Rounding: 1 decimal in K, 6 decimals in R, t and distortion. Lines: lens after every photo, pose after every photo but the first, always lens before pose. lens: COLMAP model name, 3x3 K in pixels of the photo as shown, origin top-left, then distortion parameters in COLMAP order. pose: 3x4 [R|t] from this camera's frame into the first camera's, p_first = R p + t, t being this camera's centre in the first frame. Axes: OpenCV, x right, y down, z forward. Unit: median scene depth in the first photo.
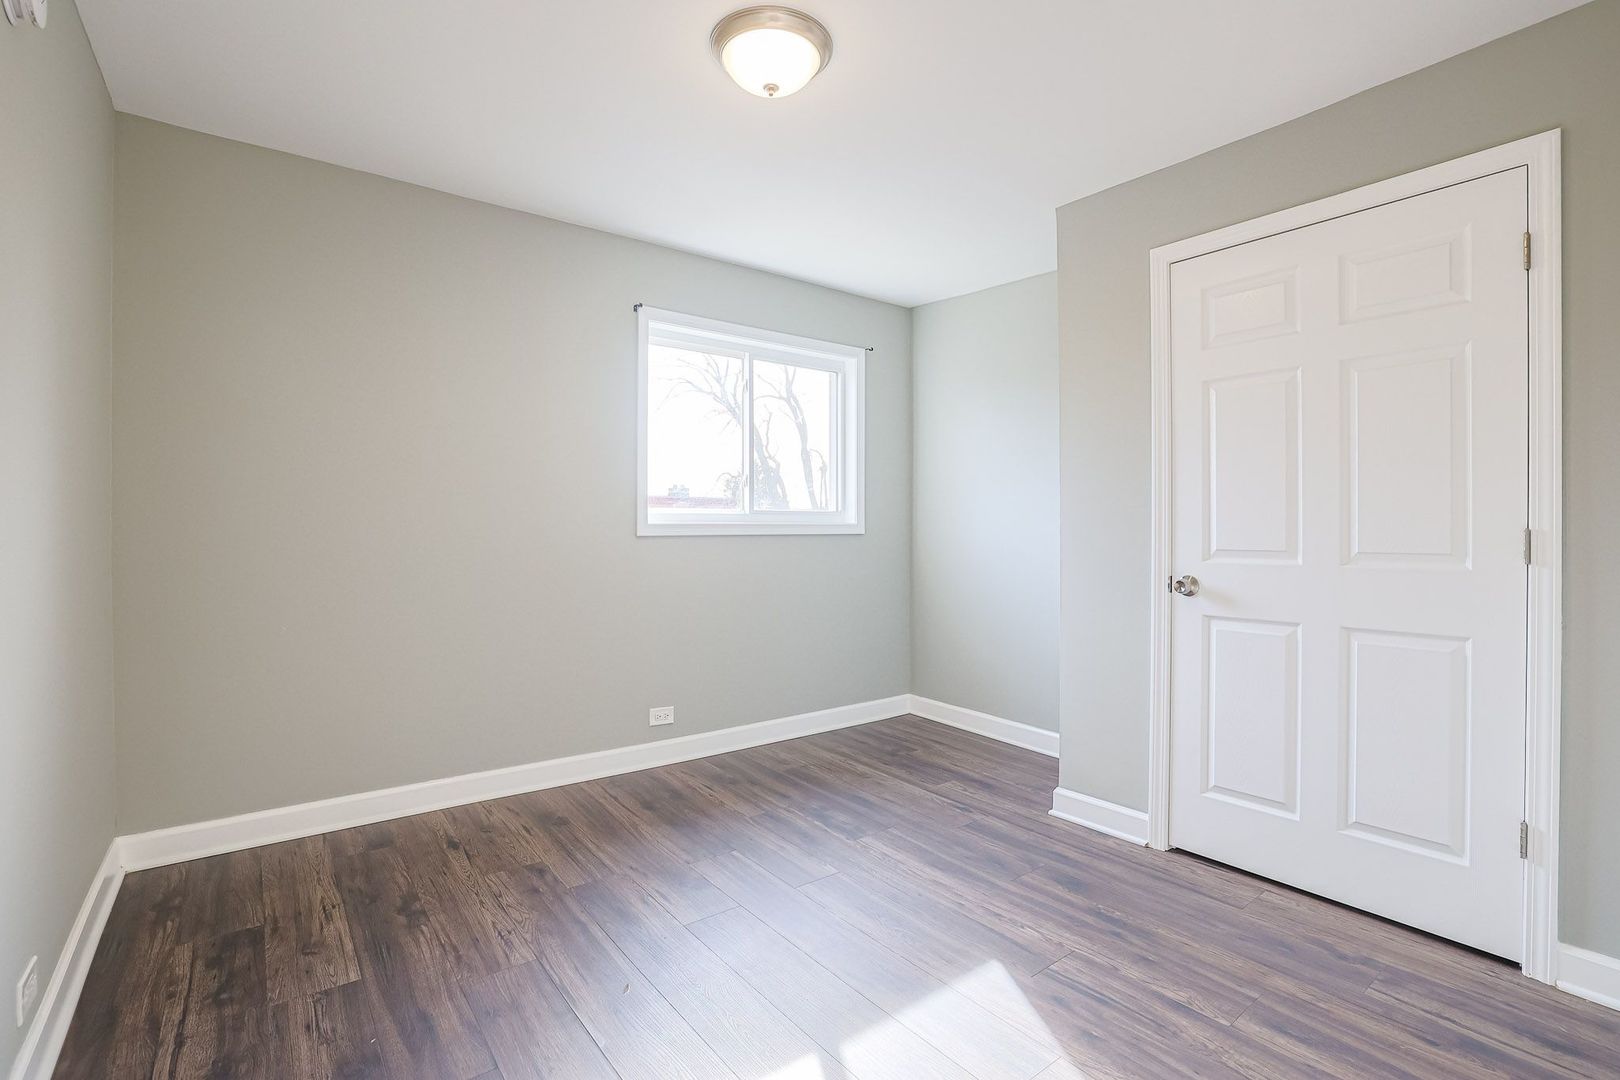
lens RADIAL K [[736.1, 0, 820.4], [0, 736.1, 539.9], [0, 0, 1]] dist [-0.043360, 0.012698]
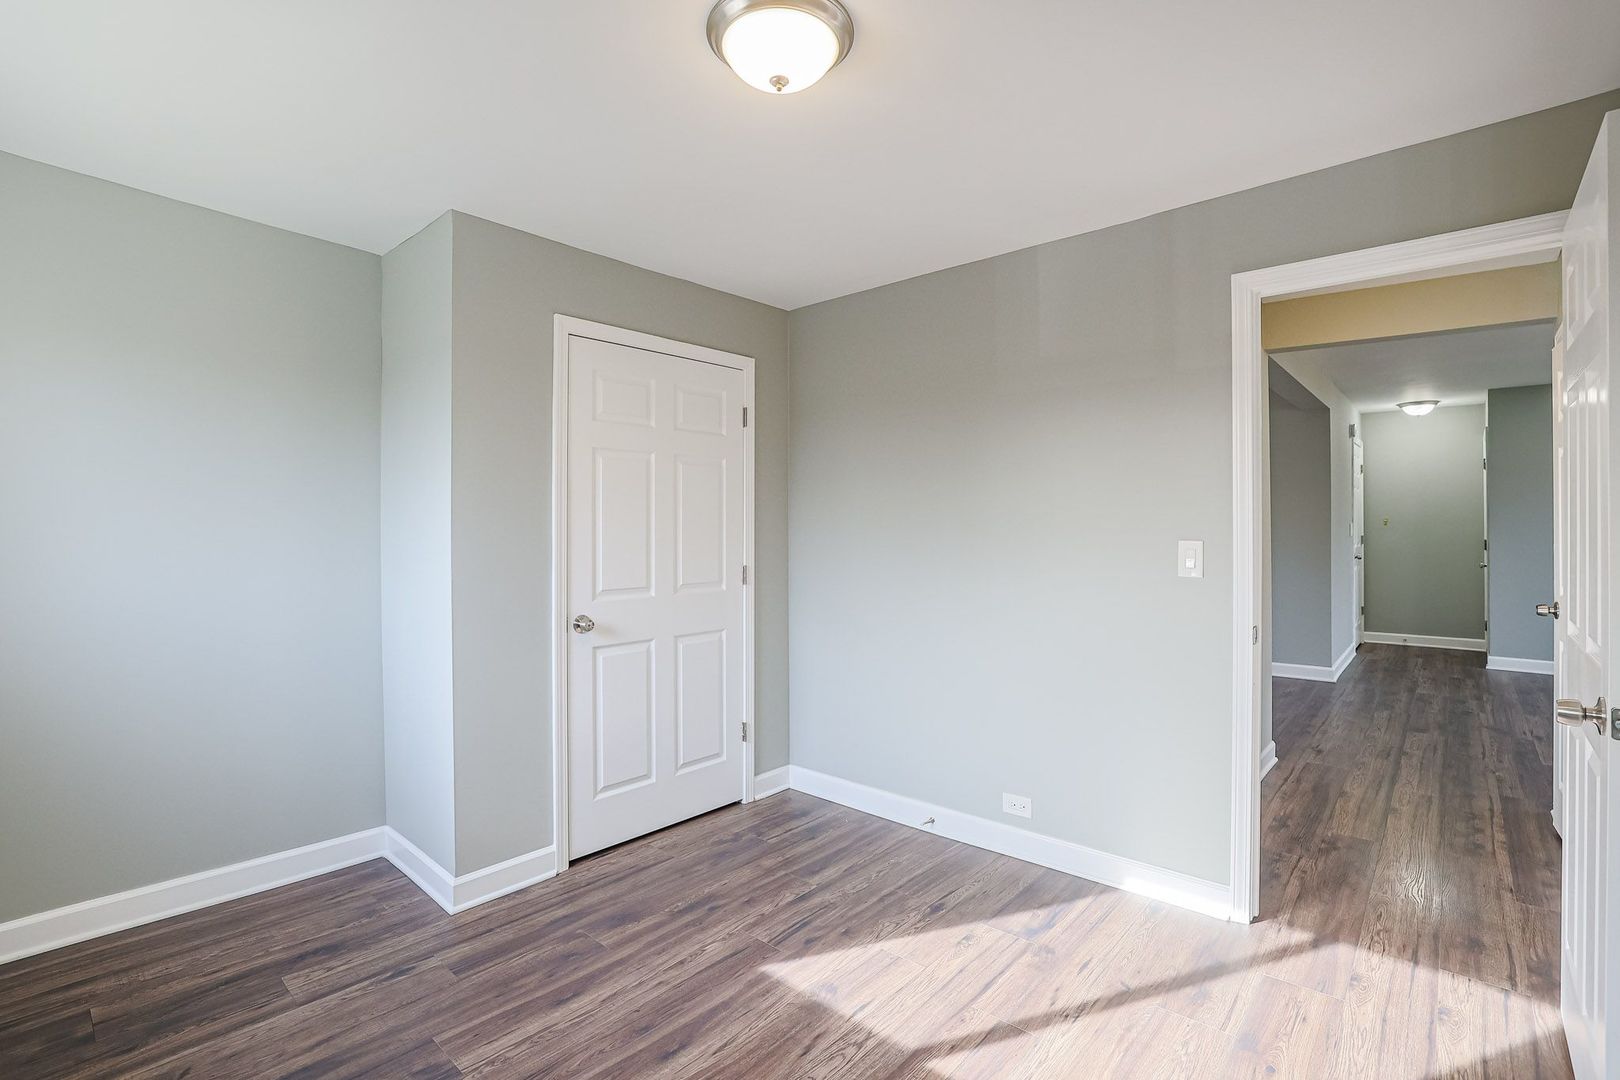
lens RADIAL K [[736.1, 0, 806.0], [0, 736.1, 529.0], [0, 0, 1]] dist [-0.043360, 0.012698]
pose [[-0.162423, -0.006623, 0.986699, -0.707469], [0.011334, 0.999899, 0.008578, -0.095098], [-0.986656, 0.012576, -0.162331, 0.871899]]
